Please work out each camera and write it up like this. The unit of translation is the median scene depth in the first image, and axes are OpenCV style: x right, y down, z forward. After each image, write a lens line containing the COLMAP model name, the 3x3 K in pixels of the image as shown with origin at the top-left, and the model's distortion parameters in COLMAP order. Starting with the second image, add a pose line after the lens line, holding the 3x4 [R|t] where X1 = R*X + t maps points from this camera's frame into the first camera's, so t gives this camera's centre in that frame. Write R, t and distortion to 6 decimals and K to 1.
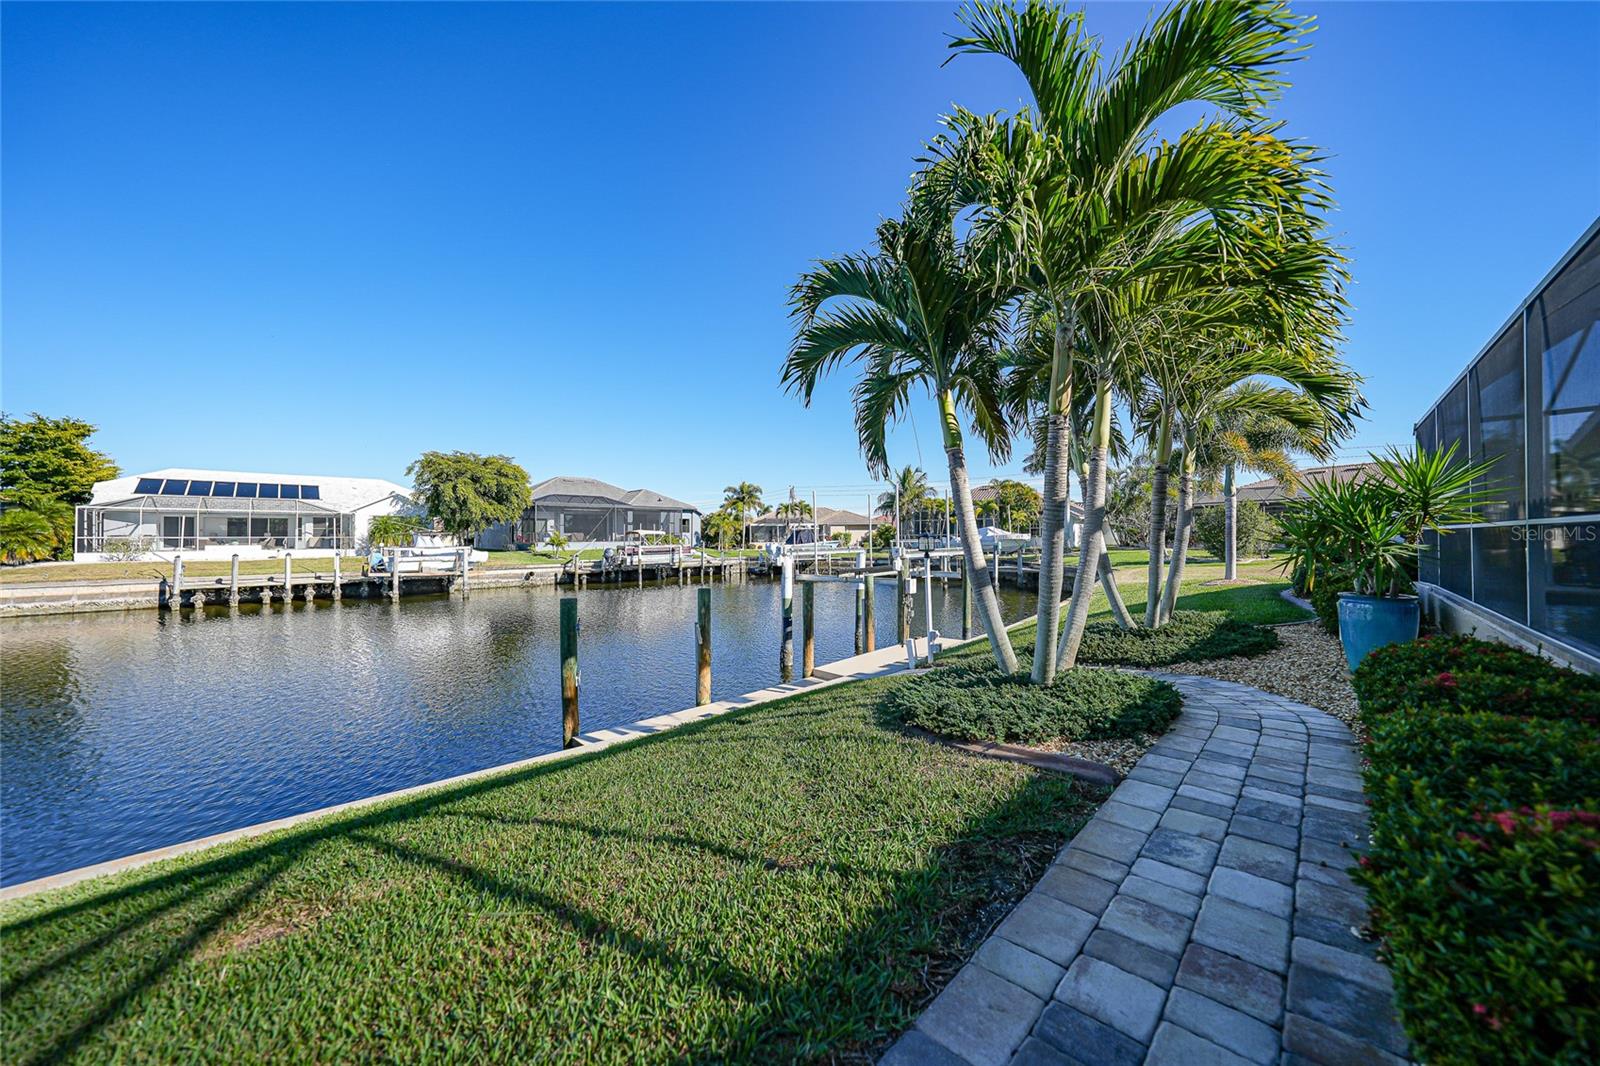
lens RADIAL K [[564.7, 0, 799.2], [0, 564.7, 528.9], [0, 0, 1]] dist [-0.020686, 0.004093]
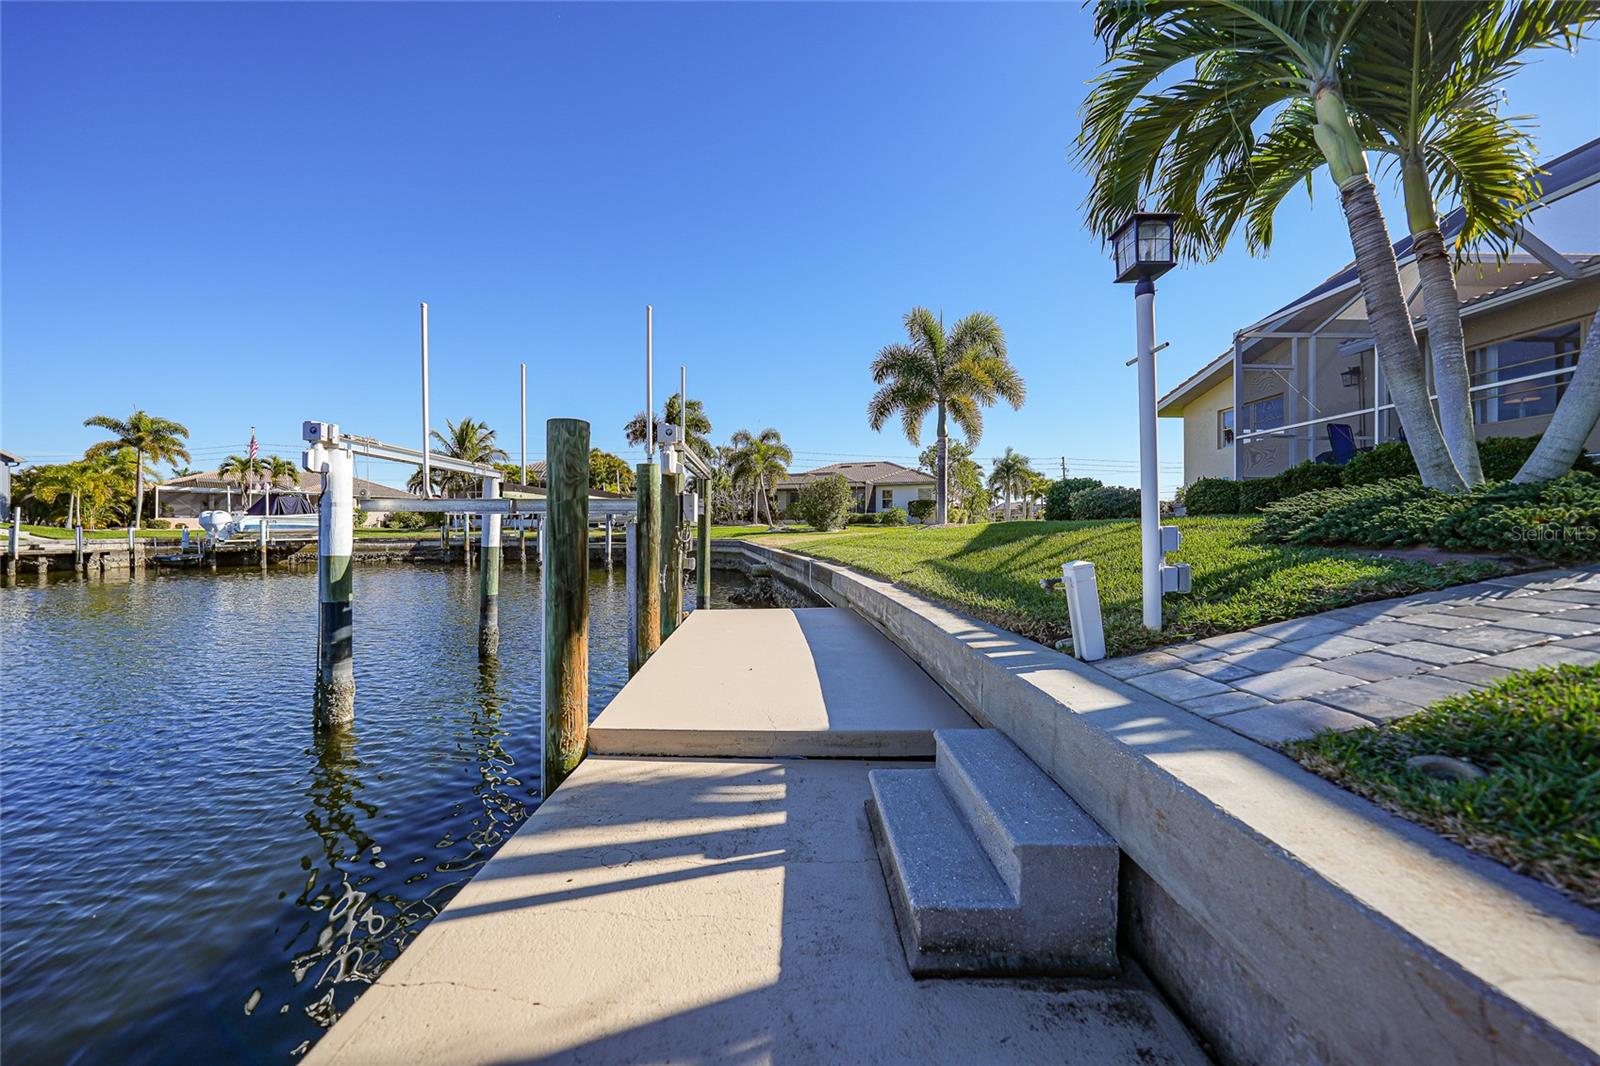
lens RADIAL K [[564.7, 0, 809.3], [0, 564.7, 524.1], [0, 0, 1]] dist [-0.020686, 0.004093]
pose [[0.704790, 0.013887, 0.709280, -0.023205], [-0.015356, 0.999873, -0.004318, 0.034304], [-0.709250, -0.007848, 0.704914, 0.171817]]
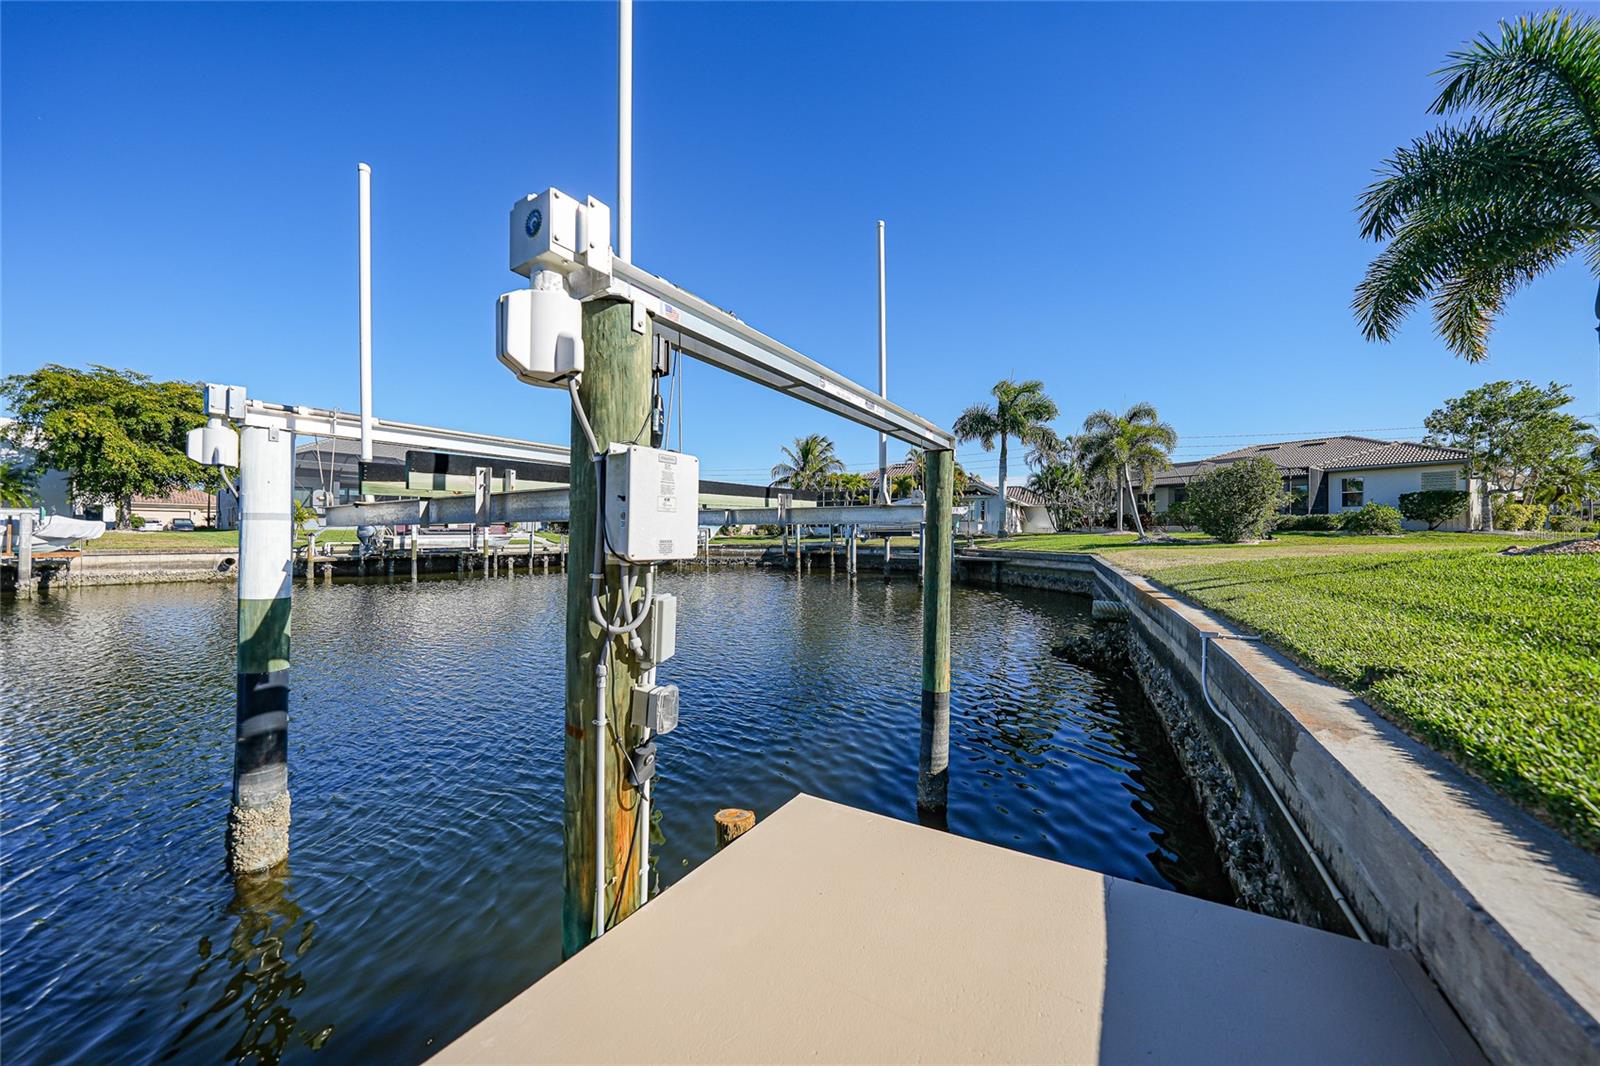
lens RADIAL K [[564.7, 0, 793.8], [0, 564.7, 532.5], [0, 0, 1]] dist [-0.020686, 0.004093]
pose [[0.988311, 0.010353, 0.152098, 0.061482], [-0.011843, 0.999890, 0.008892, 0.031364], [-0.151990, -0.010589, 0.988325, 0.254766]]
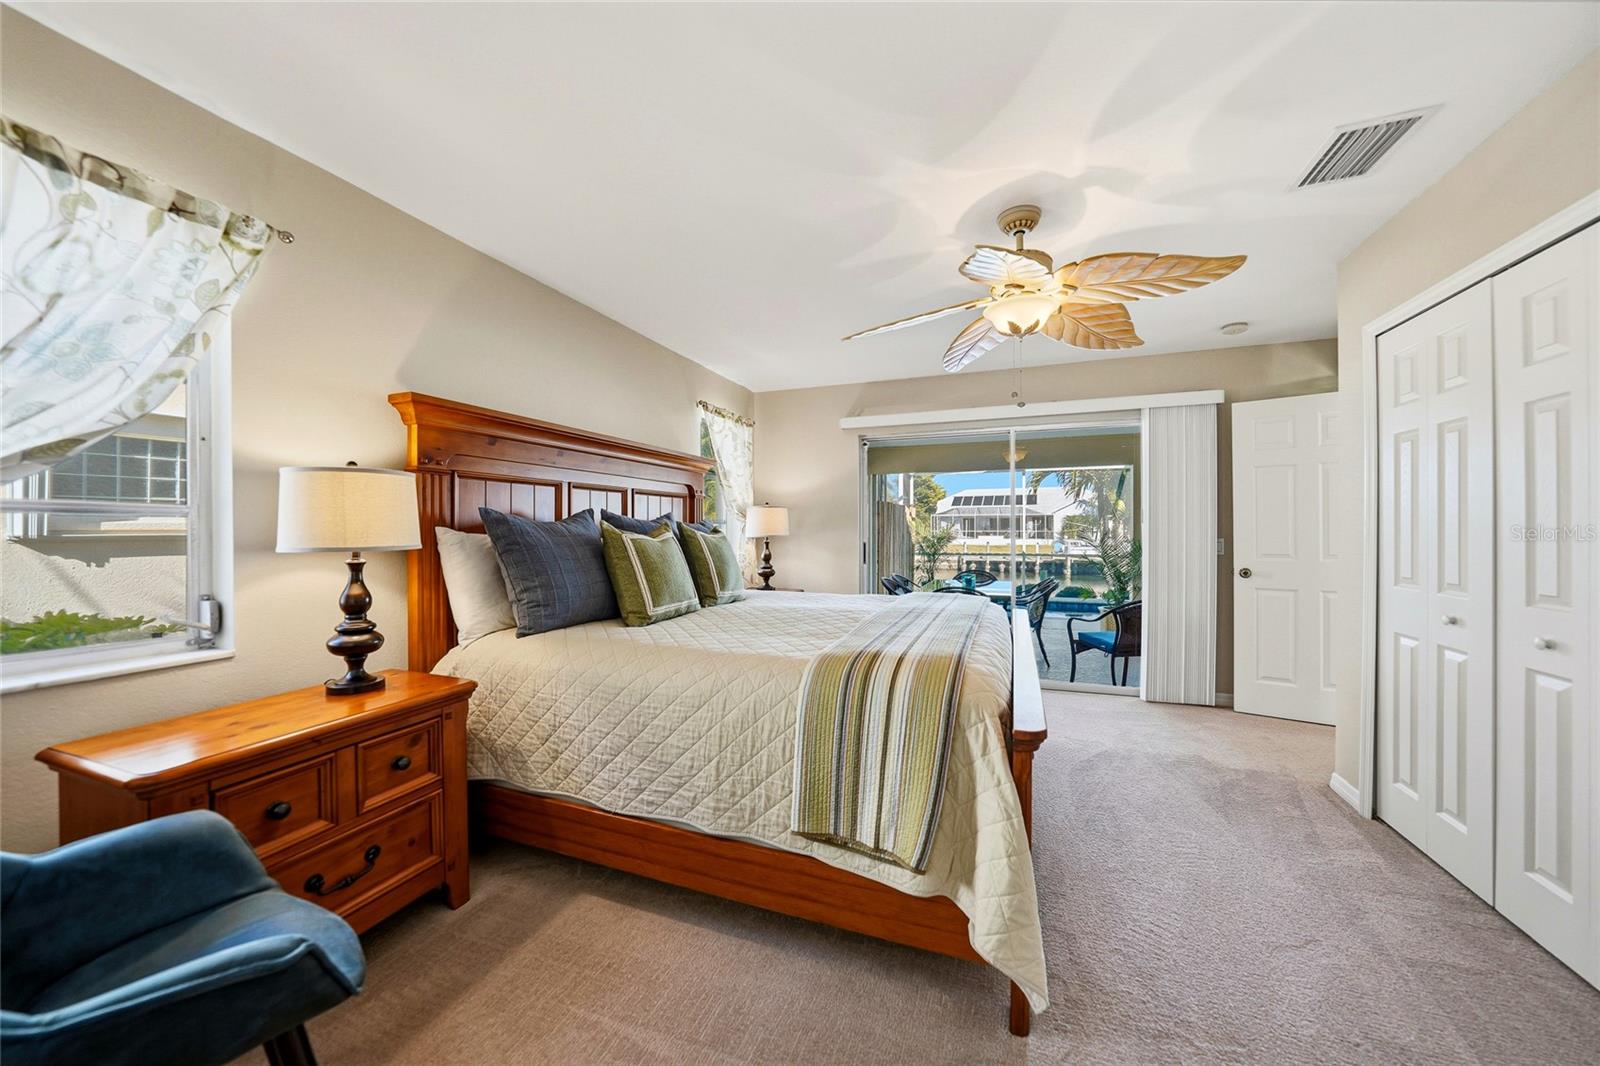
lens RADIAL K [[564.7, 0, 811.5], [0, 564.7, 532.7], [0, 0, 1]] dist [-0.020686, 0.004093]
pose [[0.410787, 0.011393, -0.911660, 0.239896], [0.013923, 0.999727, 0.018767, -0.015136], [0.911625, -0.020402, 0.410516, -0.145358]]
